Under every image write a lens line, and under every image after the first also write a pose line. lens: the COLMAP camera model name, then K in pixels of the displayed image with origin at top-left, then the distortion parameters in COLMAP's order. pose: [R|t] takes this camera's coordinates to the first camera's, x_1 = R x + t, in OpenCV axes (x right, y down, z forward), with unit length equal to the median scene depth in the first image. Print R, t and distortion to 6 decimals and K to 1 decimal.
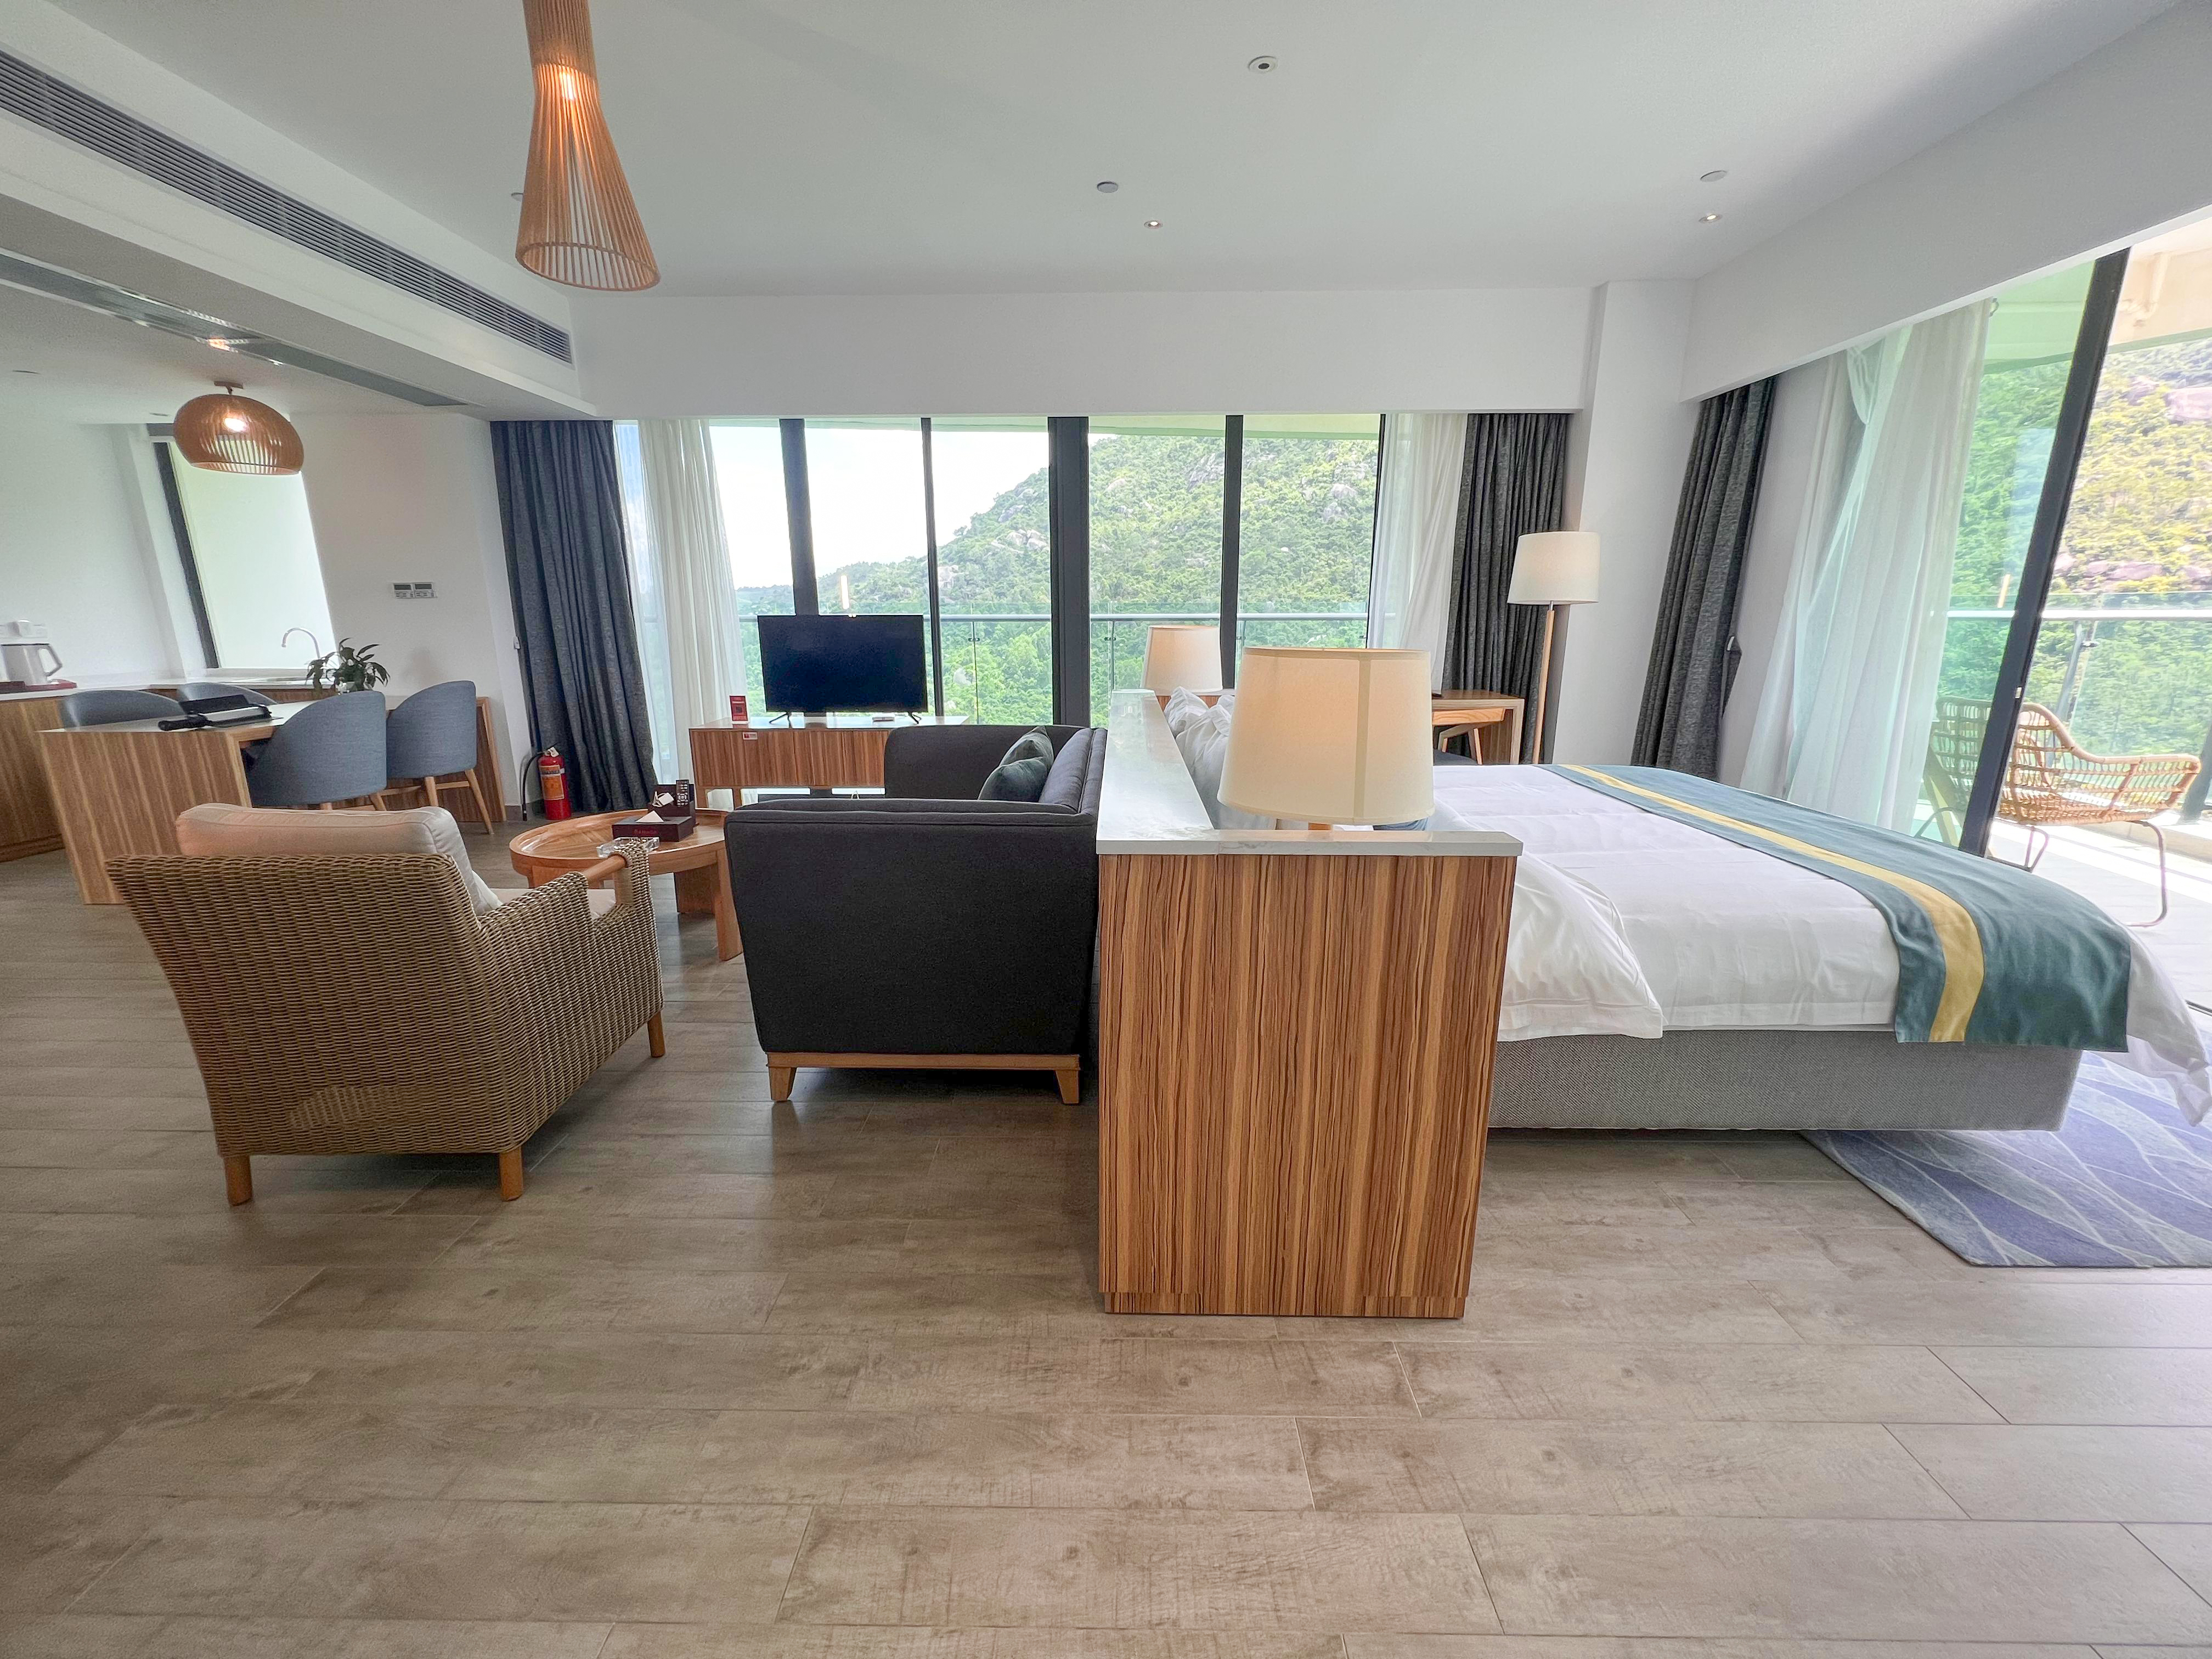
lens RADIAL K [[888.7, 0, 1113.2], [0, 888.7, 821.0], [0, 0, 1]] dist [0.011312, -0.000184]
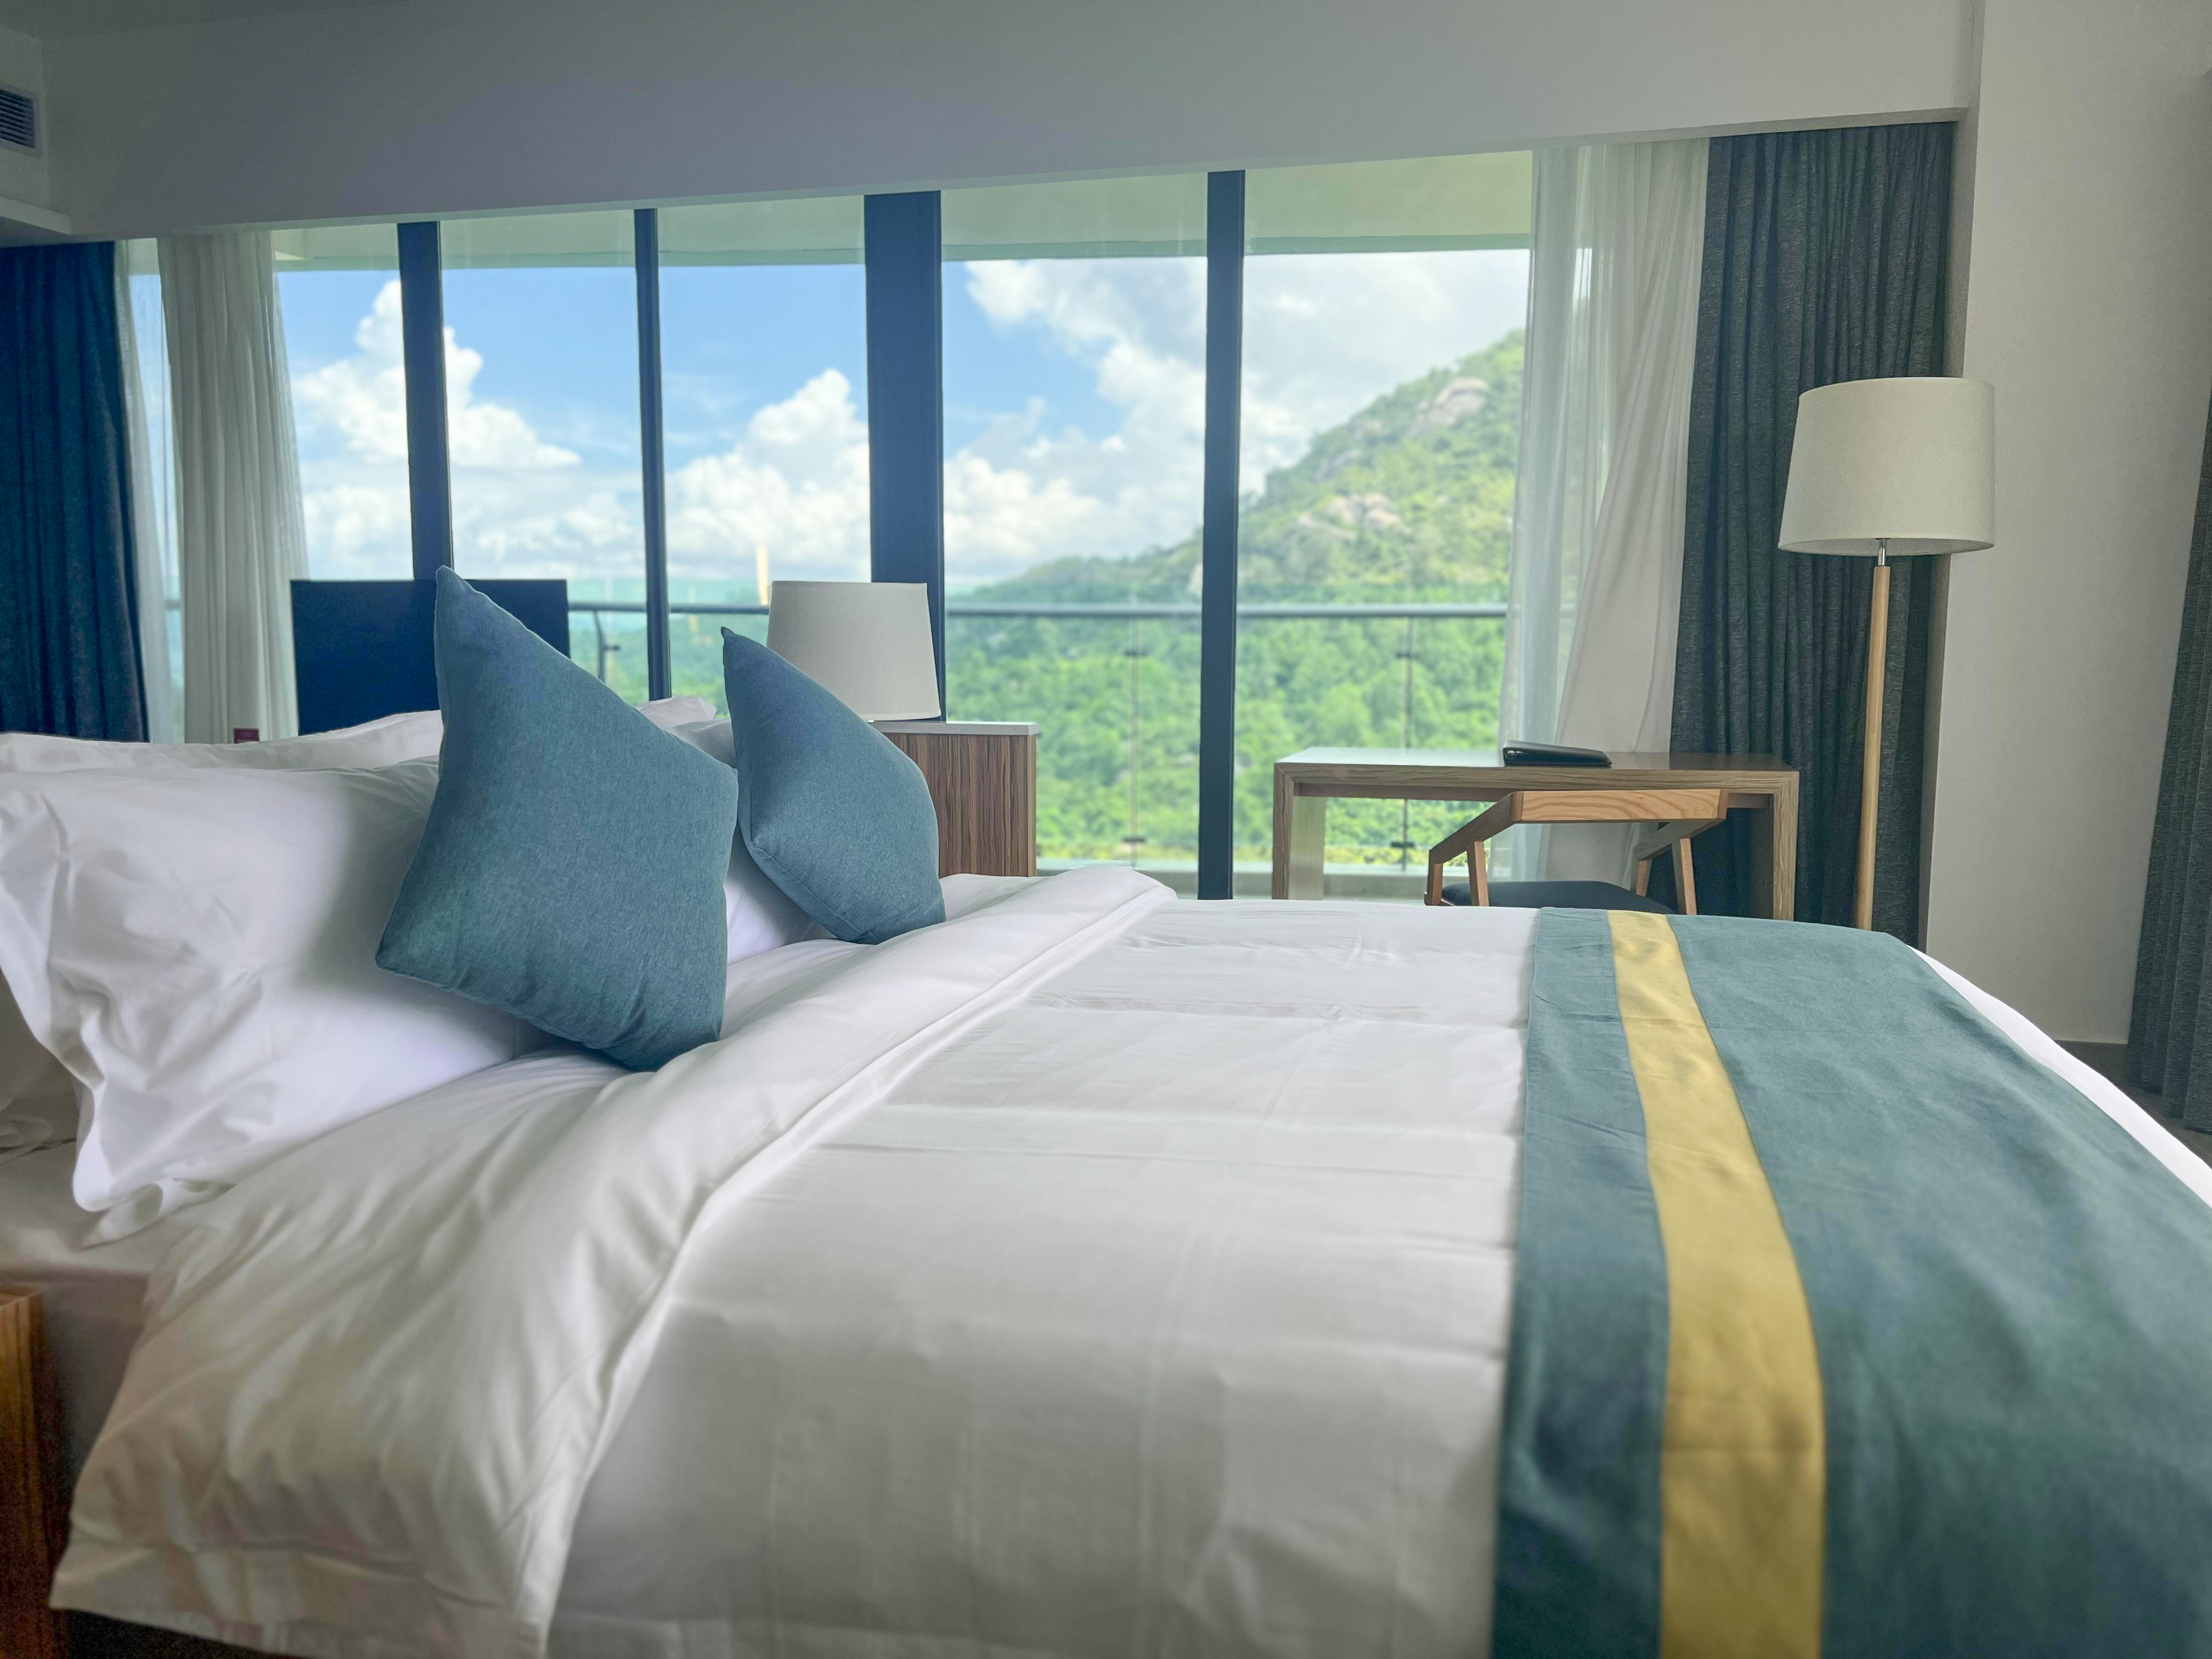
lens RADIAL K [[1679.2, 0, 1099.0], [0, 1679.2, 832.8], [0, 0, 1]] dist [0.005396, -0.004999]
pose [[0.970926, 0.037118, -0.236485, 0.339911], [-0.064601, 0.991880, -0.109549, -0.001168], [0.230499, 0.121641, 0.965440, 0.173521]]
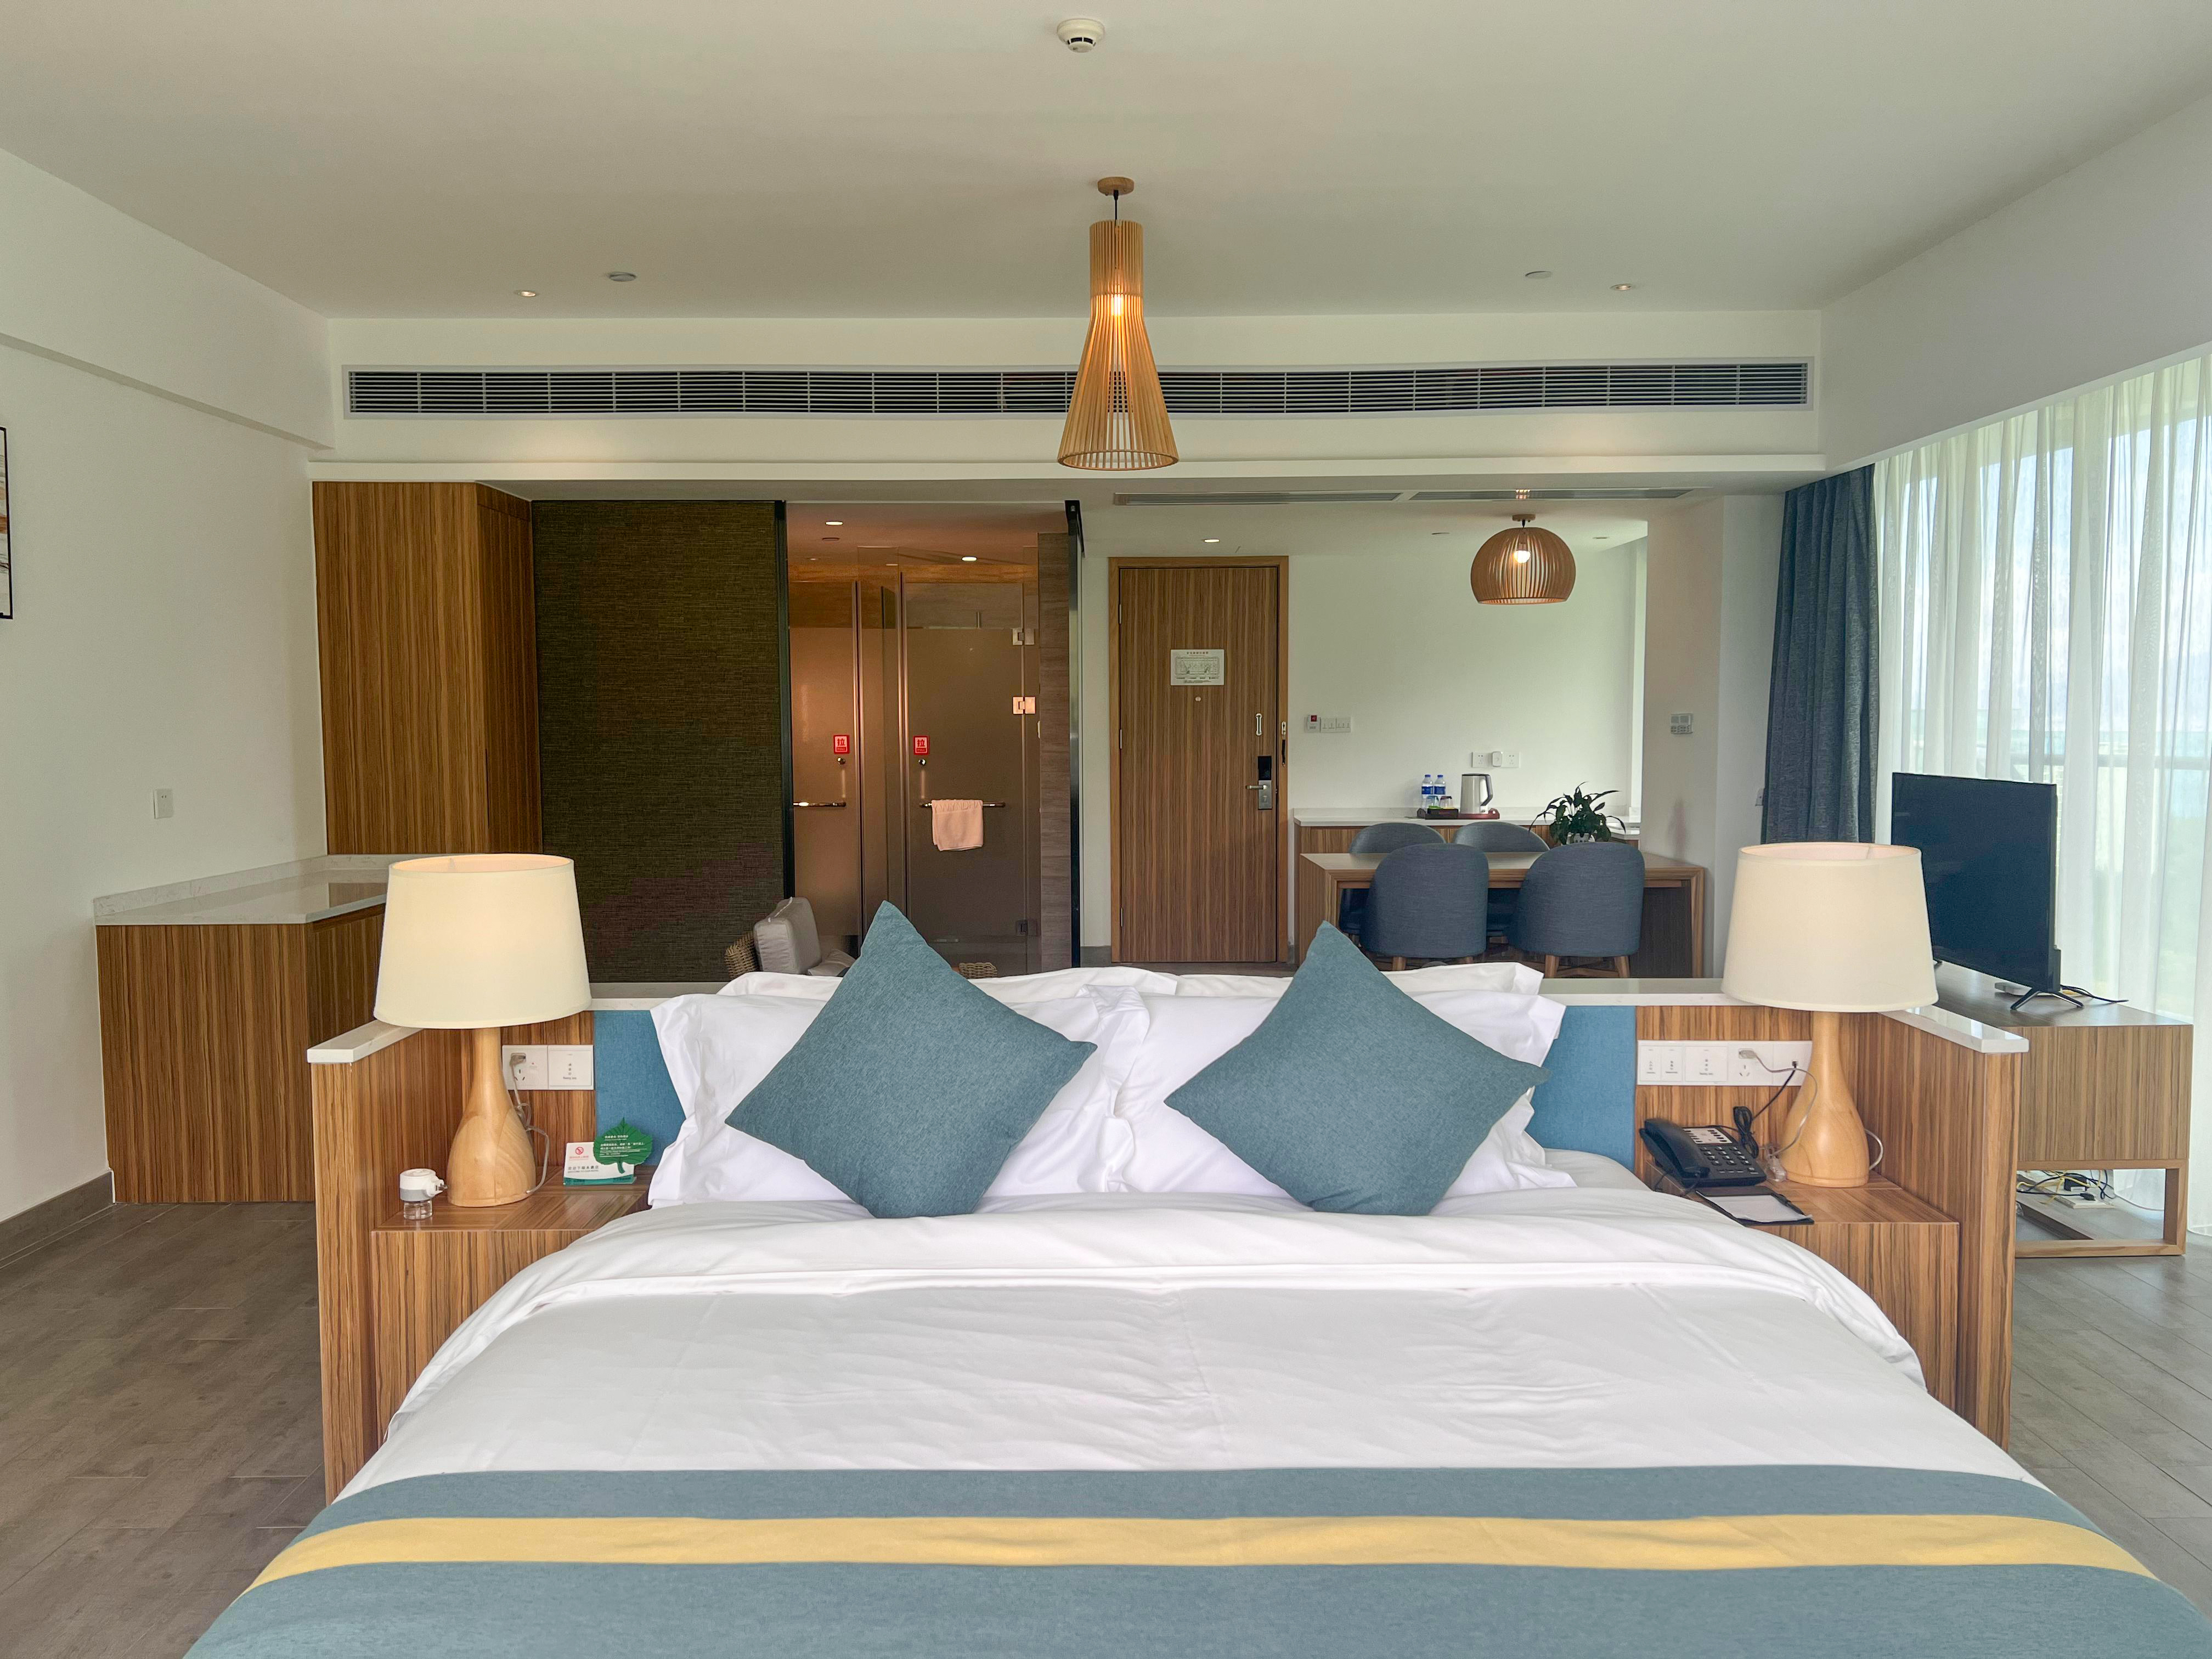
lens RADIAL K [[1679.2, 0, 1102.9], [0, 1679.2, 826.3], [0, 0, 1]] dist [0.005396, -0.004999]
pose [[0.011217, 0.072202, -0.997327, 0.712193], [-0.224014, 0.972220, 0.067865, -0.169687], [0.974521, 0.222654, 0.027080, 0.529495]]
